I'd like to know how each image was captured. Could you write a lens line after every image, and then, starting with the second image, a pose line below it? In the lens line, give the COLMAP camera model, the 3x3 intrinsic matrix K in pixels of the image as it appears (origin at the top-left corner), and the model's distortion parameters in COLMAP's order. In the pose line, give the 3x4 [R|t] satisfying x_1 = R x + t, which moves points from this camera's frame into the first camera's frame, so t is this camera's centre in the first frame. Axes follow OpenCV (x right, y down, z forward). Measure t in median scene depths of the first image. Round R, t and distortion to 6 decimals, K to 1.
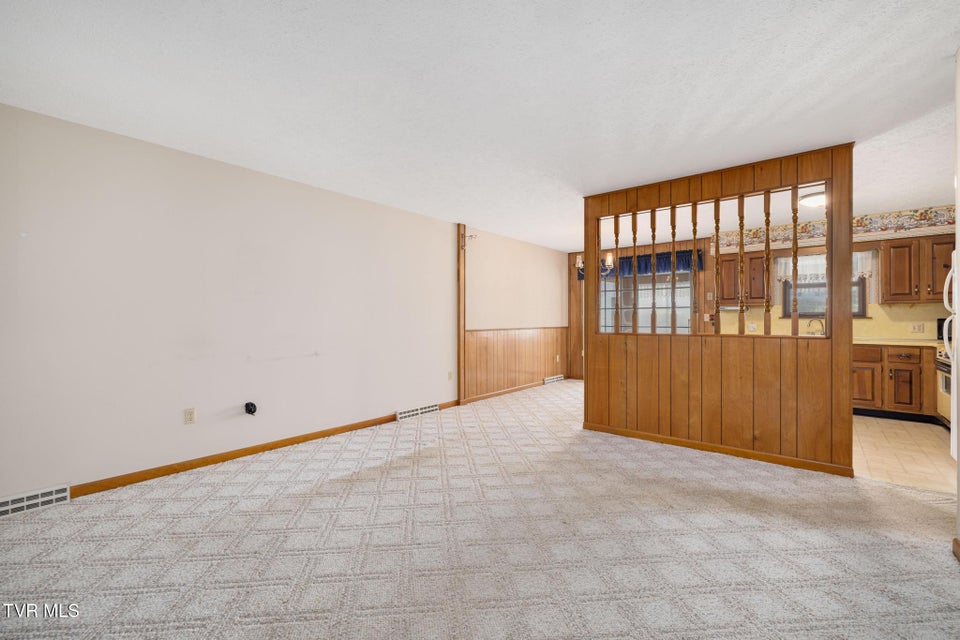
lens RADIAL K [[411.3, 0, 478.6], [0, 411.3, 316.8], [0, 0, 1]] dist [0.000504, 0.000079]
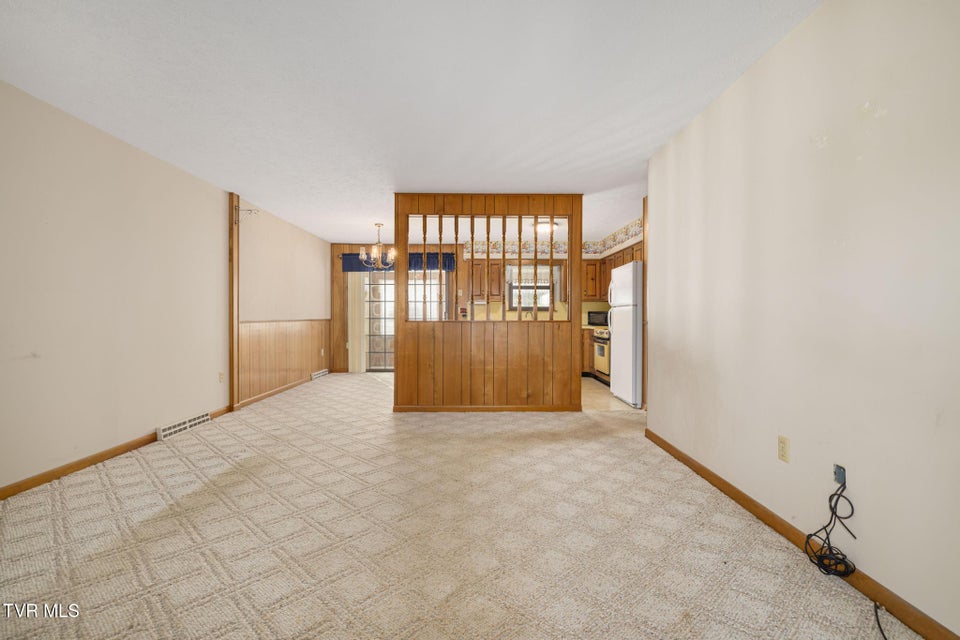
lens RADIAL K [[443.6, 0, 439.3], [0, 443.6, 319.6], [0, 0, 1]] dist [0.001935, 0.000377]
pose [[0.758649, 0.002907, 0.651493, -0.404456], [-0.005800, 0.999981, 0.002292, 0.031928], [-0.651473, -0.005518, 0.758652, 0.061074]]
